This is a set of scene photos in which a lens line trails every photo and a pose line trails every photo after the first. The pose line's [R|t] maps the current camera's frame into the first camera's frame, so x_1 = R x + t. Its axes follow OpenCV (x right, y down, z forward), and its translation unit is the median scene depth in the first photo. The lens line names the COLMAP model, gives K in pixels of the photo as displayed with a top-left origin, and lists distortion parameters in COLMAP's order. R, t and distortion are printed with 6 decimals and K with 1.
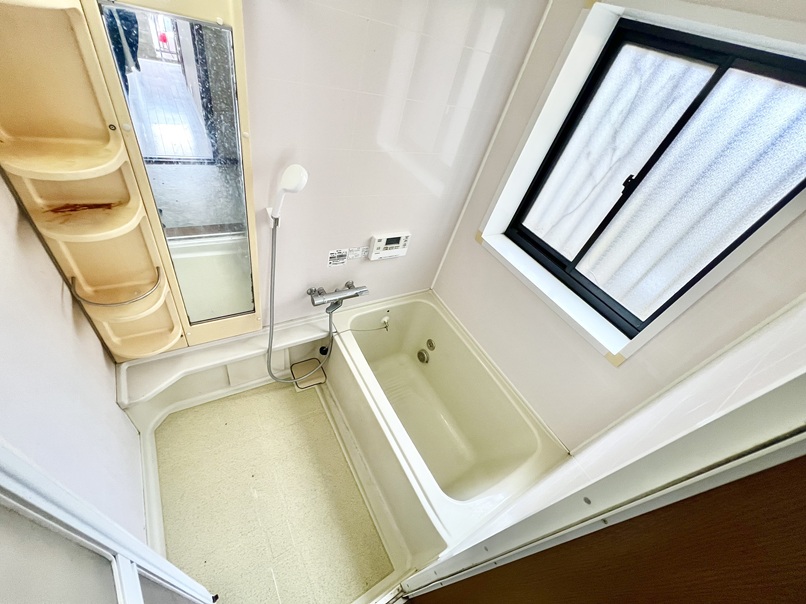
lens RADIAL K [[322.6, 0, 402.7], [0, 322.6, 302.2], [0, 0, 1]] dist [-0.002044, -0.000231]
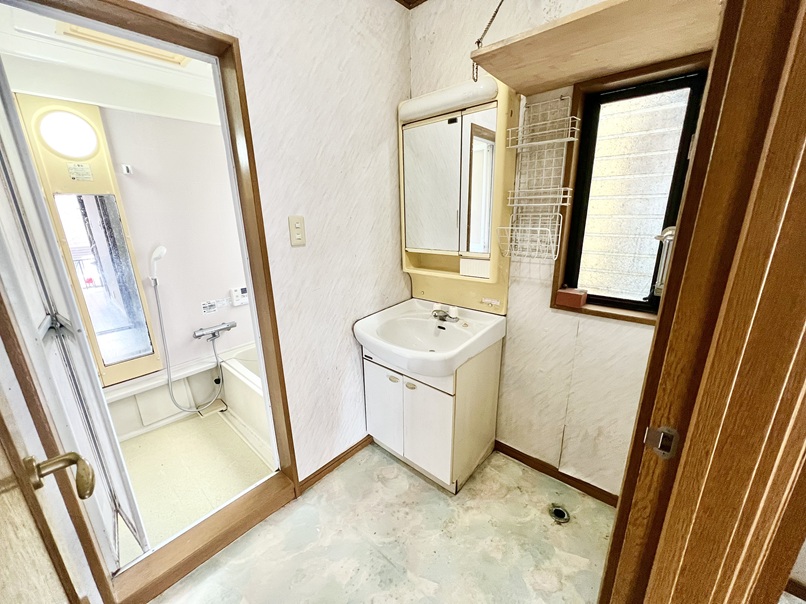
lens RADIAL K [[322.6, 0, 402.4], [0, 322.6, 304.0], [0, 0, 1]] dist [-0.002044, -0.000231]
pose [[0.922821, -0.331535, 0.196176, 0.350147], [0.383634, 0.837194, -0.389784, 0.791538], [-0.035010, 0.434961, 0.899768, -0.433685]]
